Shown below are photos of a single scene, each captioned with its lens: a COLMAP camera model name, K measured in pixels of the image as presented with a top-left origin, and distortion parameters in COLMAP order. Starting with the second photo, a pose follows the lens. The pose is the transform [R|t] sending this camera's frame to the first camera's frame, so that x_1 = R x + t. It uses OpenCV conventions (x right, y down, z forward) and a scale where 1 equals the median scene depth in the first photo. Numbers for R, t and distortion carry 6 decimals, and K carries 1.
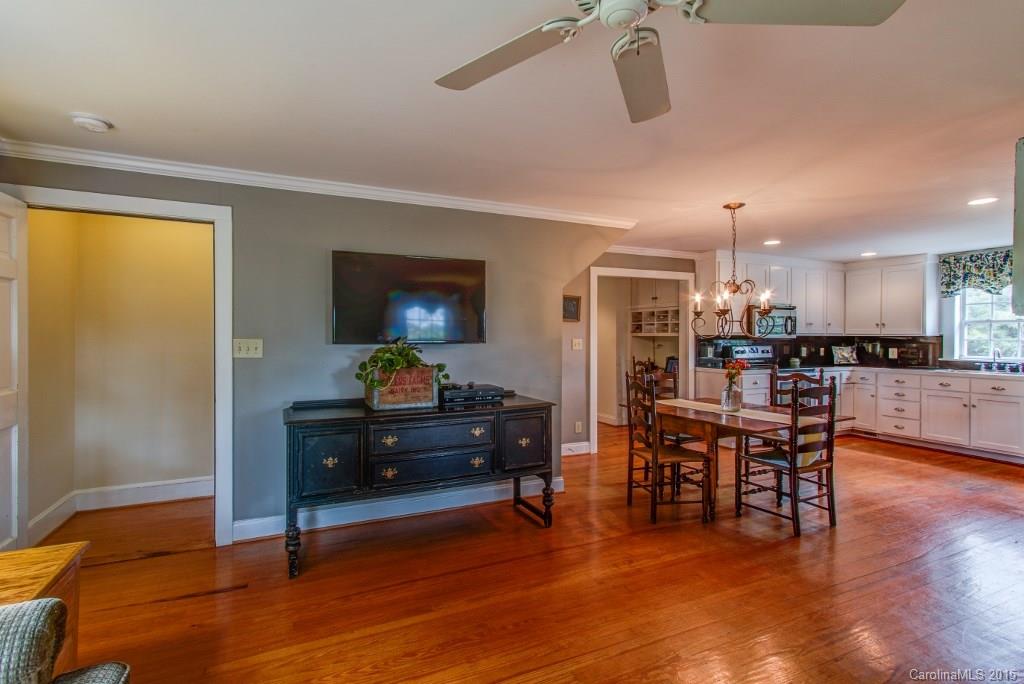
lens RADIAL K [[465.8, 0, 507.1], [0, 465.8, 340.8], [0, 0, 1]] dist [-0.000181, 0.000313]
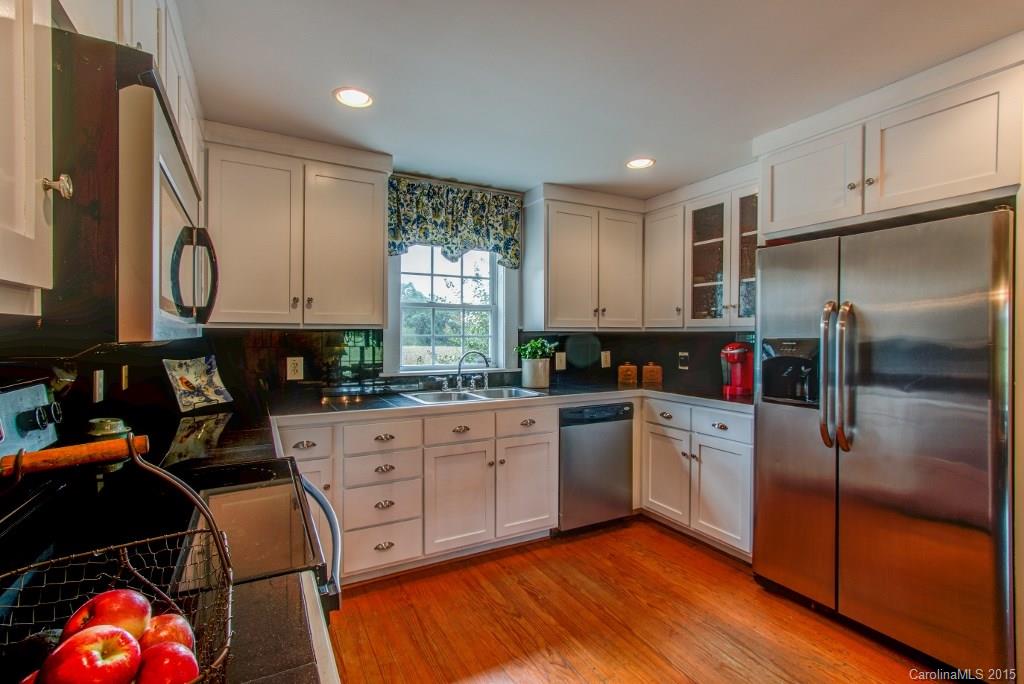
lens RADIAL K [[465.8, 0, 507.3], [0, 465.8, 338.4], [0, 0, 1]] dist [-0.000181, 0.000313]
pose [[-0.050480, -0.014365, 0.998622, 0.431717], [0.003436, 0.999888, 0.014557, -0.007861], [-0.998719, 0.004166, -0.050425, 0.930191]]
